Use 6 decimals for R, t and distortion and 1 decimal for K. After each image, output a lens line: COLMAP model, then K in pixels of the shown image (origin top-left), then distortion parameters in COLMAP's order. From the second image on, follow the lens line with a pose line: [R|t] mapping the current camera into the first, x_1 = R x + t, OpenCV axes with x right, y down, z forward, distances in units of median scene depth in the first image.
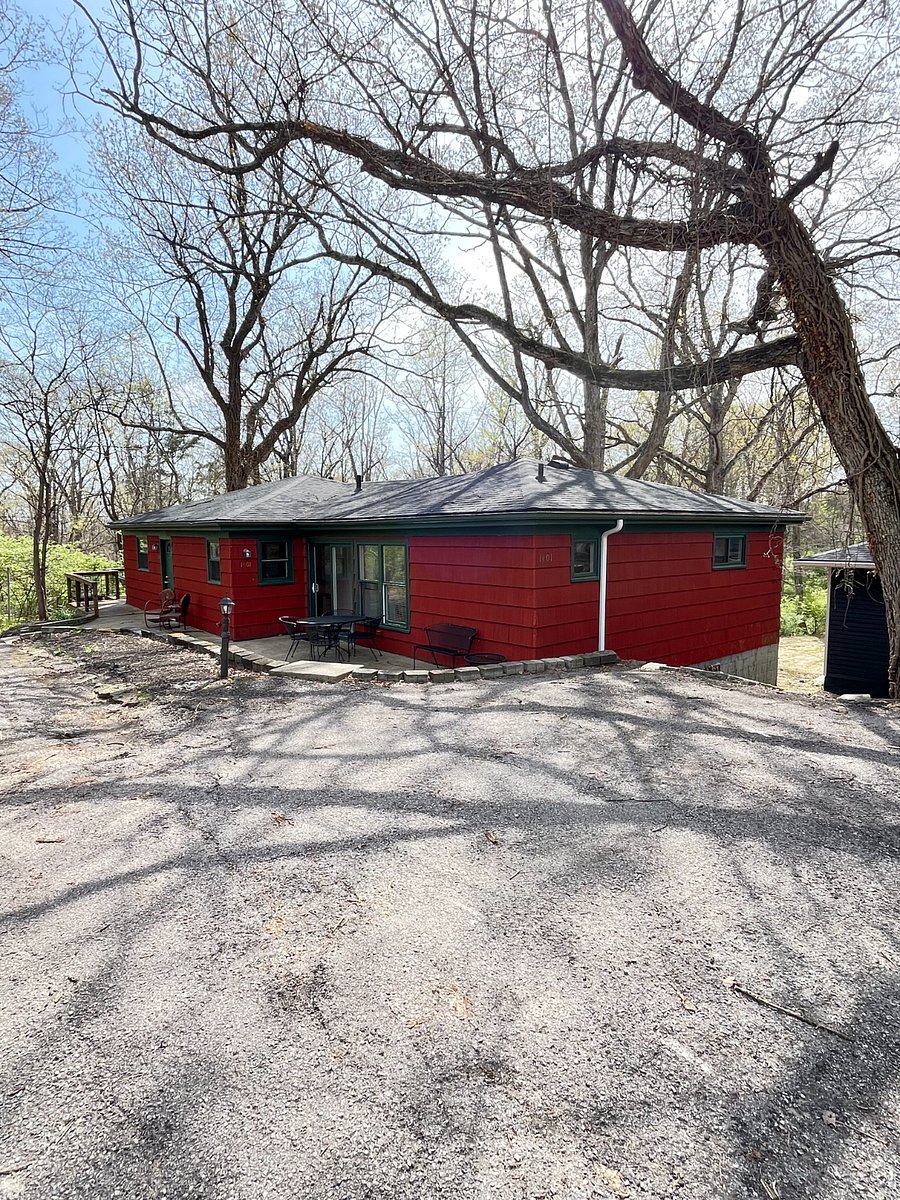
lens RADIAL K [[635.7, 0, 450.0], [0, 635.7, 600.0], [0, 0, 1]] dist [-0.000543, -0.000056]
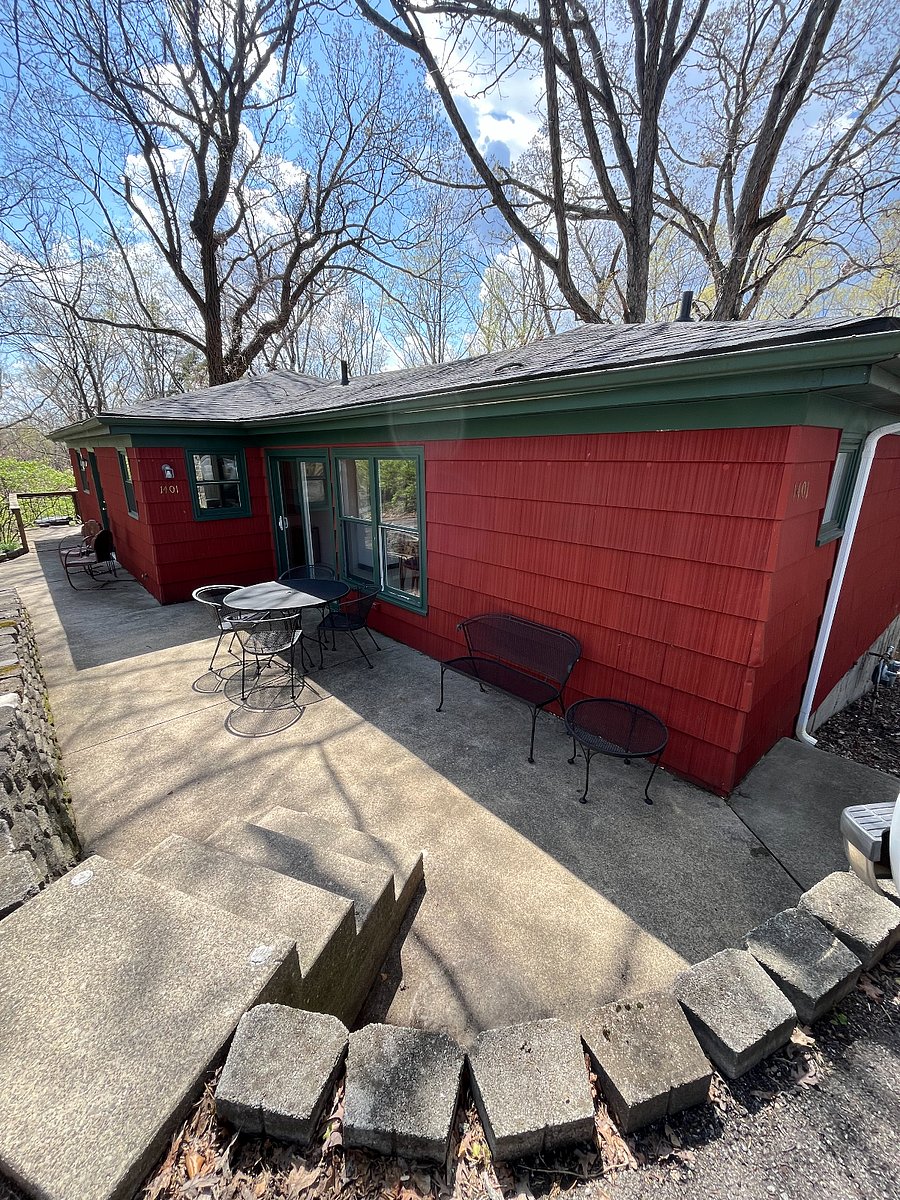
lens RADIAL K [[472.0, 0, 471.4], [0, 472.0, 596.9], [0, 0, 1]] dist [-0.000830, -0.000042]
pose [[0.997409, -0.011320, 0.071049, -0.024790], [-0.002013, 0.982767, 0.184835, -0.018400], [-0.071917, -0.184499, 0.980198, 0.235585]]
